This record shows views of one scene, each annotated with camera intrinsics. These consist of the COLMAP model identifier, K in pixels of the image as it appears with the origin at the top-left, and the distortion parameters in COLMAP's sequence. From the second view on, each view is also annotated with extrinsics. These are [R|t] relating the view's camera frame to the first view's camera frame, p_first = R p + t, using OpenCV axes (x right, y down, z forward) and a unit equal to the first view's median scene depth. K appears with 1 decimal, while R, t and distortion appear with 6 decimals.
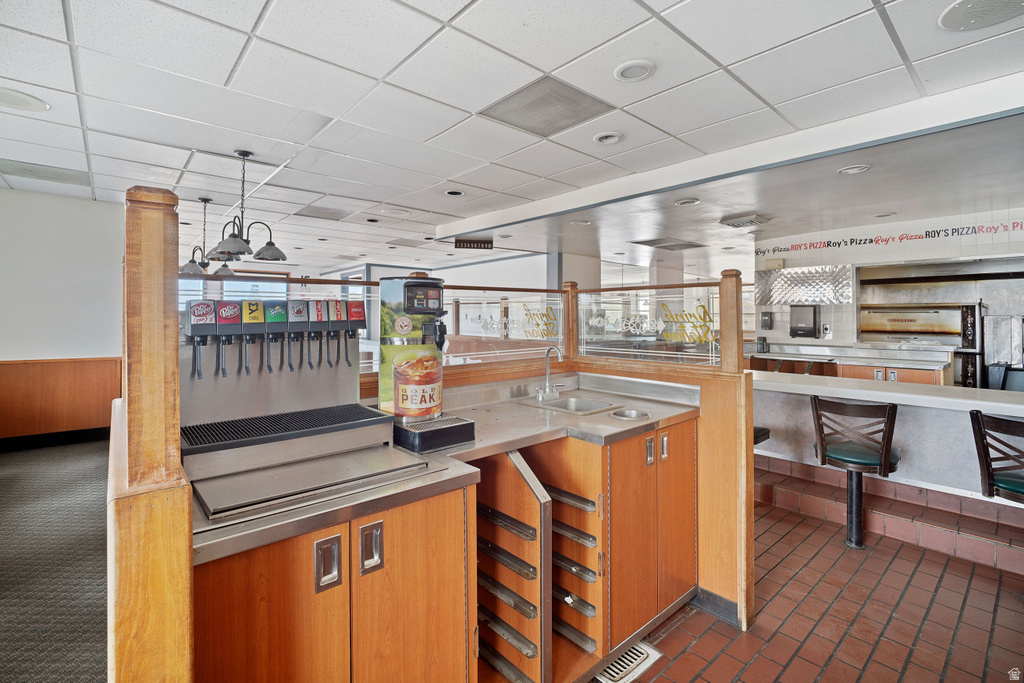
lens RADIAL K [[451.1, 0, 500.2], [0, 451.1, 311.4], [0, 0, 1]] dist [-0.024550, 0.000100]
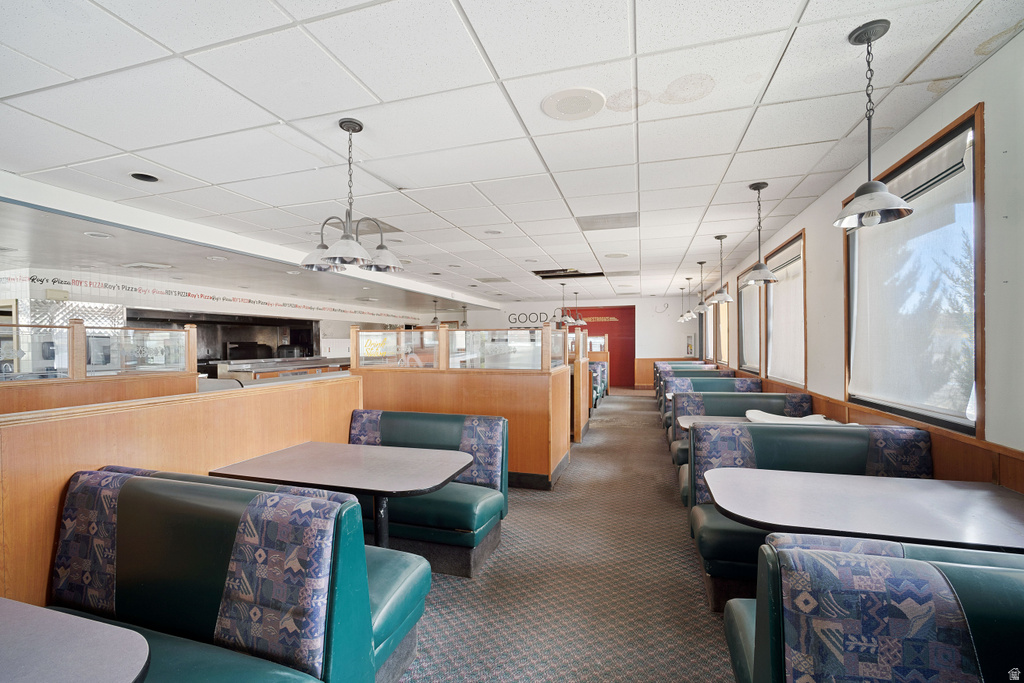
lens RADIAL K [[451.1, 0, 503.9], [0, 451.1, 342.6], [0, 0, 1]] dist [-0.024550, 0.000100]
pose [[-0.539746, 0.002317, 0.841825, -0.807178], [-0.002494, 0.999987, -0.004351, 0.004166], [-0.841825, -0.004448, -0.539733, 0.708790]]
